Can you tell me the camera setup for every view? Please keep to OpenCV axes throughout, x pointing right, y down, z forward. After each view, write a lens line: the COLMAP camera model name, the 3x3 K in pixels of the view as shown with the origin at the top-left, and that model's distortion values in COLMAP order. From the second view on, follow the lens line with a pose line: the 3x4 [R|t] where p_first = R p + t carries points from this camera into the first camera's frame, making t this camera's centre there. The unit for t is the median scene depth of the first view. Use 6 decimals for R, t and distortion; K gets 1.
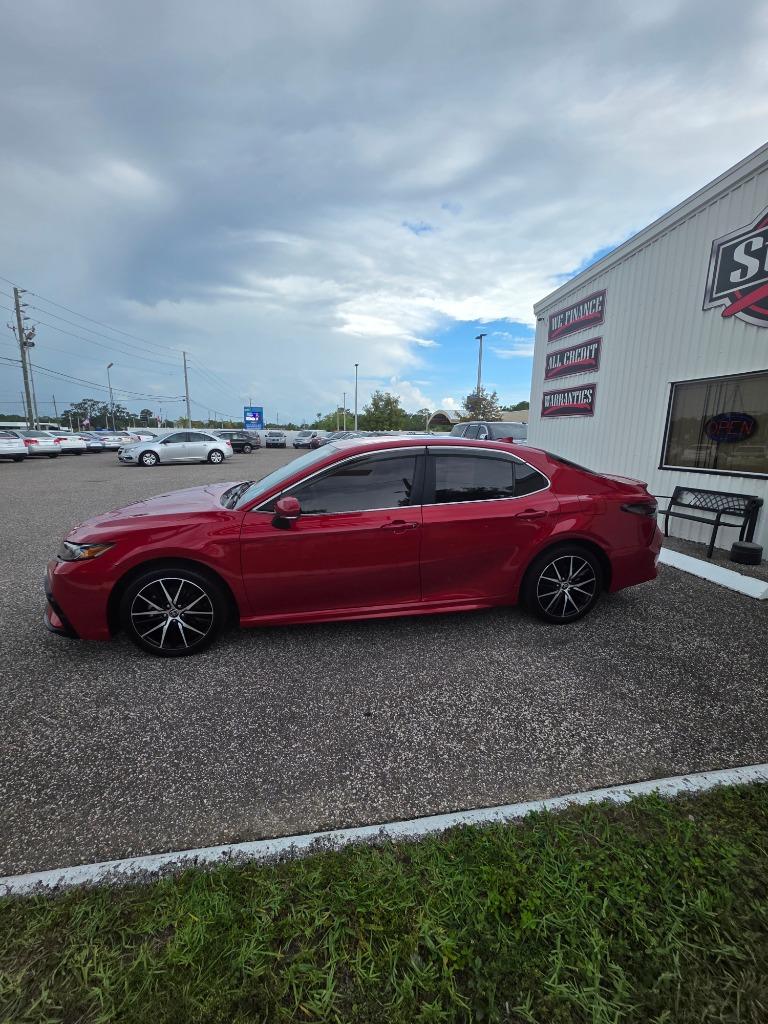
lens RADIAL K [[426.4, 0, 382.3], [0, 426.4, 517.8], [0, 0, 1]] dist [0.002072, 0.000062]
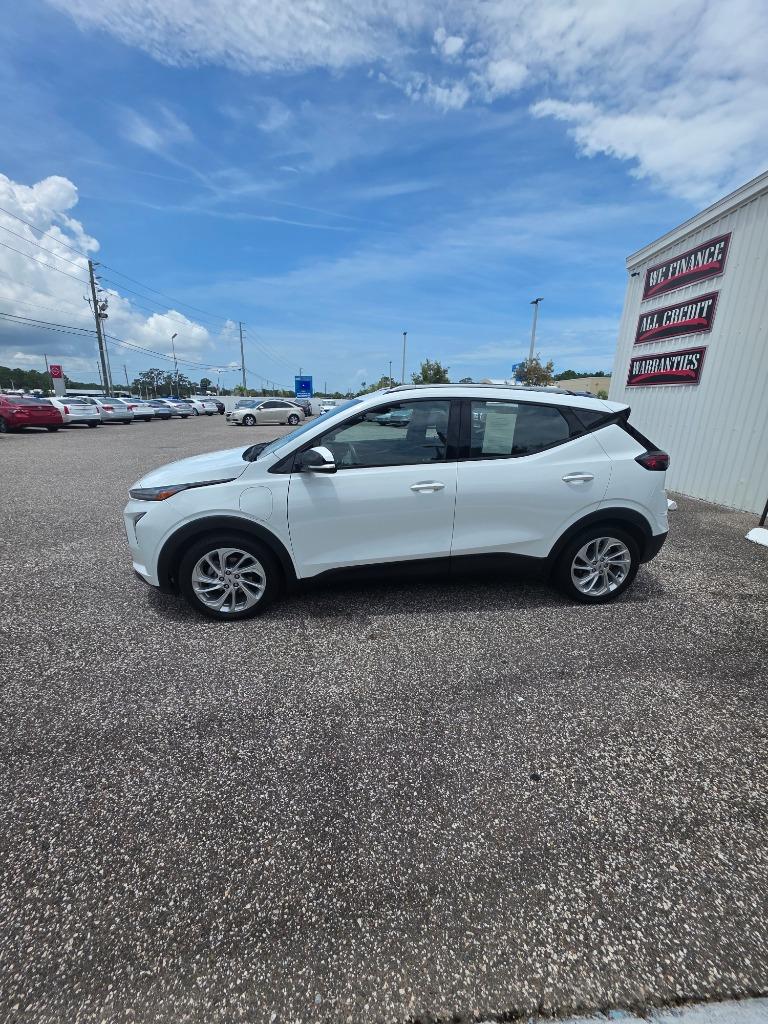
lens RADIAL K [[406.7, 0, 385.5], [0, 406.7, 517.8], [0, 0, 1]] dist [0.001814, -0.000389]
pose [[0.995245, 0.032475, -0.091826, -0.066909], [-0.024927, 0.996305, 0.082185, -0.015844], [0.094156, -0.079505, 0.992378, 0.075452]]
